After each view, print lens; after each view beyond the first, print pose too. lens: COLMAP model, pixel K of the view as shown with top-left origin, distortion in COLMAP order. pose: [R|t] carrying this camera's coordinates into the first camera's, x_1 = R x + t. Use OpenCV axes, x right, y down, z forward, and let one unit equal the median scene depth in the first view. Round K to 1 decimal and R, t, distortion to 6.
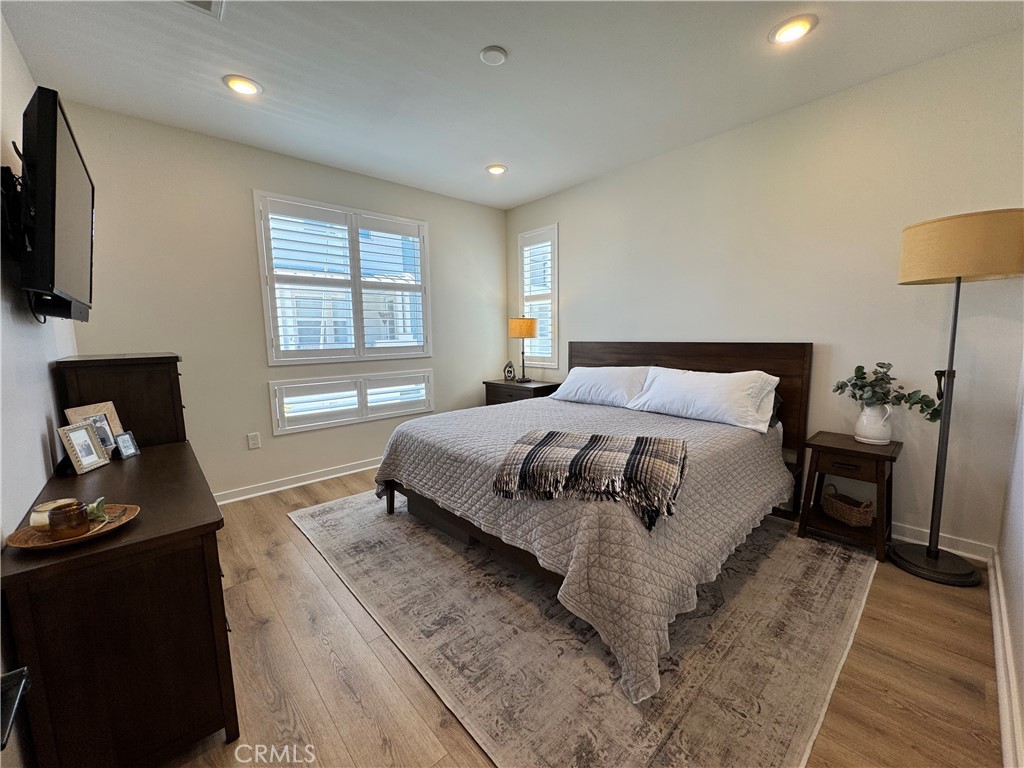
lens RADIAL K [[408.3, 0, 511.6], [0, 408.3, 384.7], [0, 0, 1]] dist [-0.001624, -0.000388]
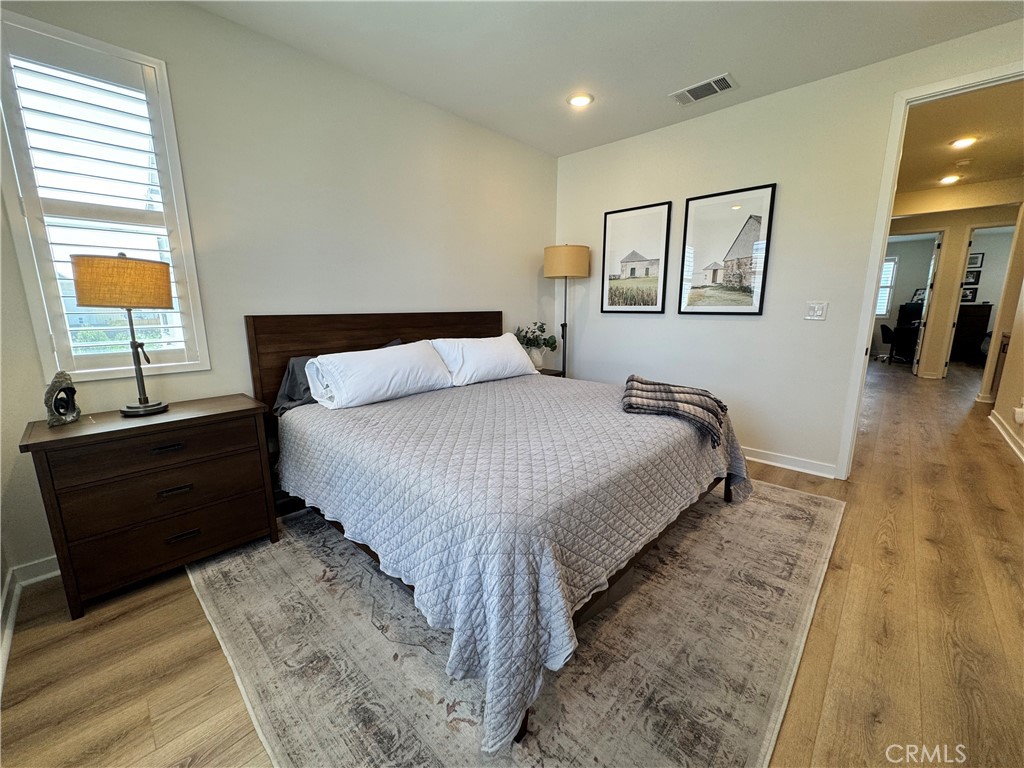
lens RADIAL K [[408.3, 0, 511.6], [0, 408.3, 384.7], [0, 0, 1]] dist [-0.001624, -0.000388]
pose [[-0.081372, -0.172660, 0.981615, -0.839939], [0.130005, 0.974628, 0.182208, -0.129680], [-0.988169, 0.142442, -0.056861, 1.302314]]
